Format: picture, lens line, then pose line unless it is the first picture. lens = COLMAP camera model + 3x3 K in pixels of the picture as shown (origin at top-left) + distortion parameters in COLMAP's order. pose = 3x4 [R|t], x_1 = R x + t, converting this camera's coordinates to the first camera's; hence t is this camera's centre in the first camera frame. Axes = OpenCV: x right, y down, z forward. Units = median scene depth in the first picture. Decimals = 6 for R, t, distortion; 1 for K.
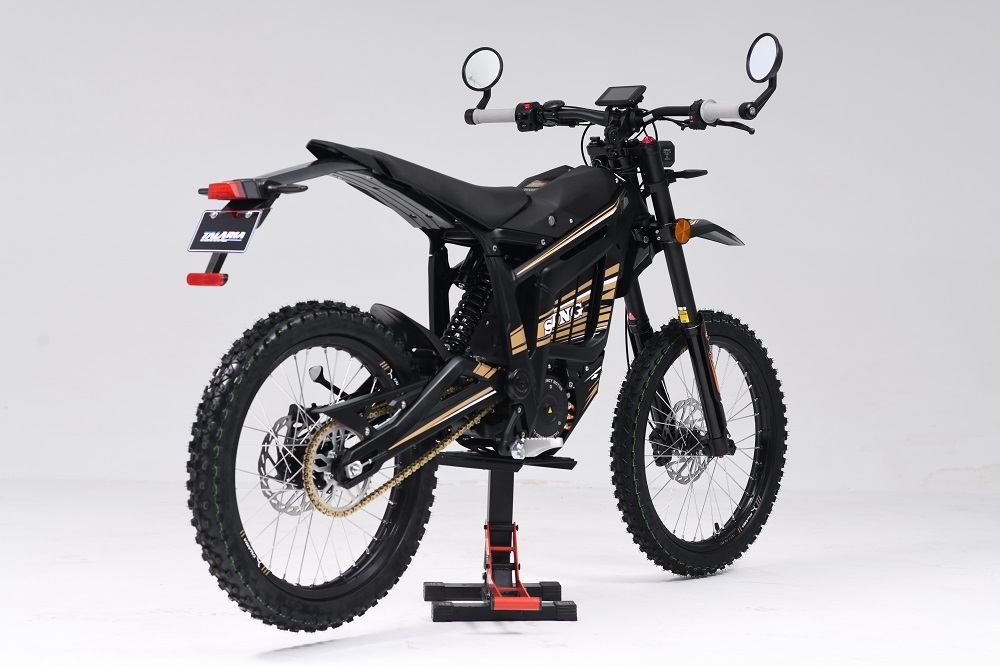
lens RADIAL K [[2407.1, 0, 500.0], [0, 2407.1, 333.0], [0, 0, 1]] dist [0.000190, -0.483709]
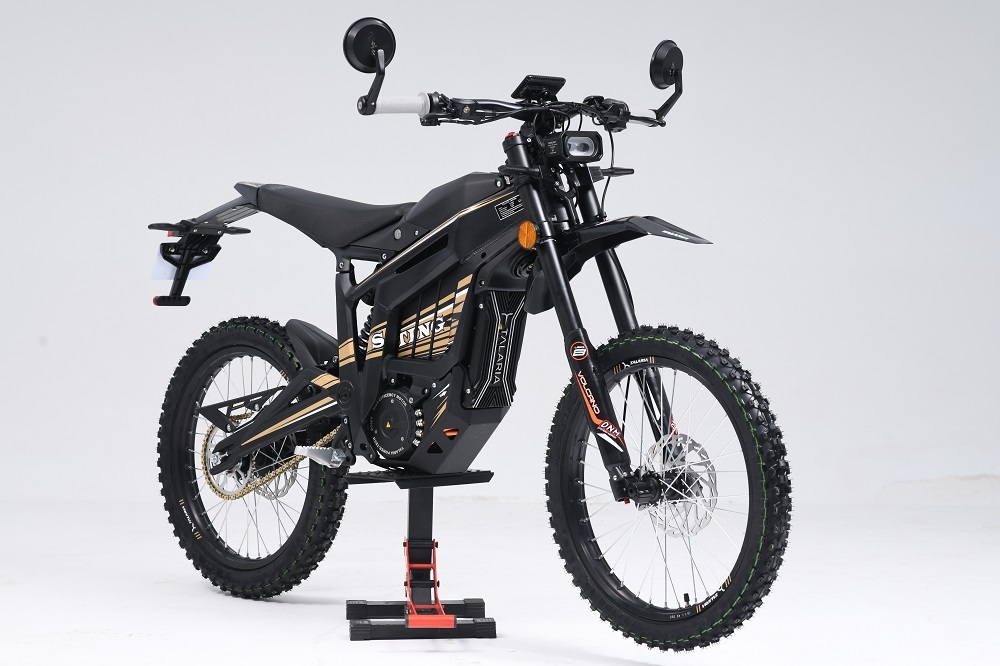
lens RADIAL K [[2407.1, 0, 500.0], [0, 2407.1, 333.0], [0, 0, 1]] dist [0.000190, -0.483709]
pose [[-0.072585, -0.012101, -0.997289, 0.996316], [-0.026583, 0.999595, -0.010194, 0.003054], [0.997008, 0.025771, -0.072878, 1.104038]]
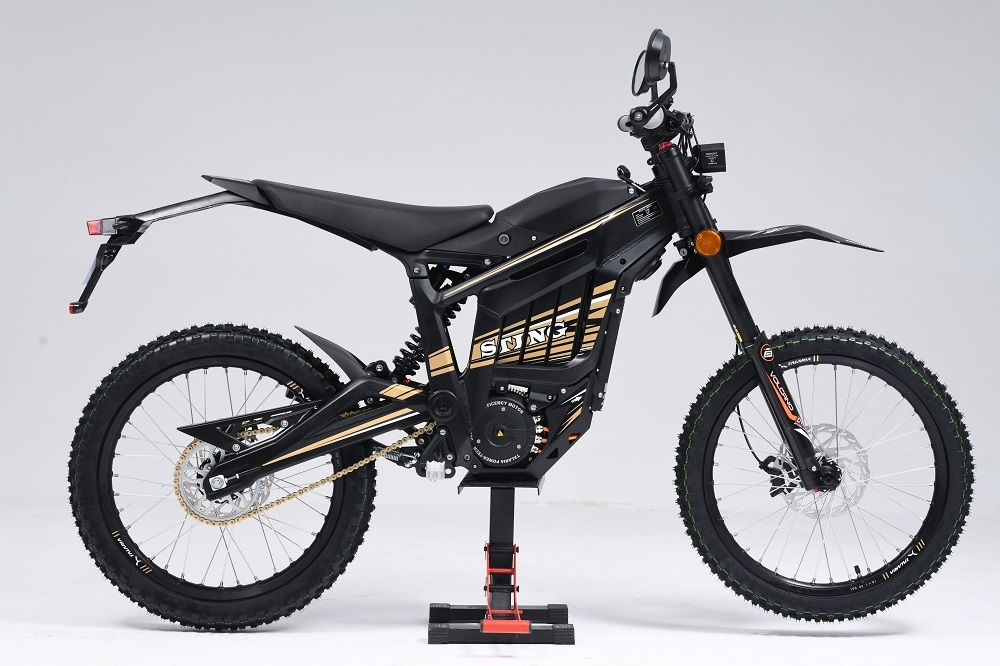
lens RADIAL K [[2407.1, 0, 500.0], [0, 2407.1, 333.0], [0, 0, 1]] dist [0.000190, -0.483709]
pose [[0.661956, 0.009835, -0.749478, 0.743789], [0.003079, 0.999870, 0.015840, -0.023806], [0.749536, -0.012793, 0.661840, 0.349428]]
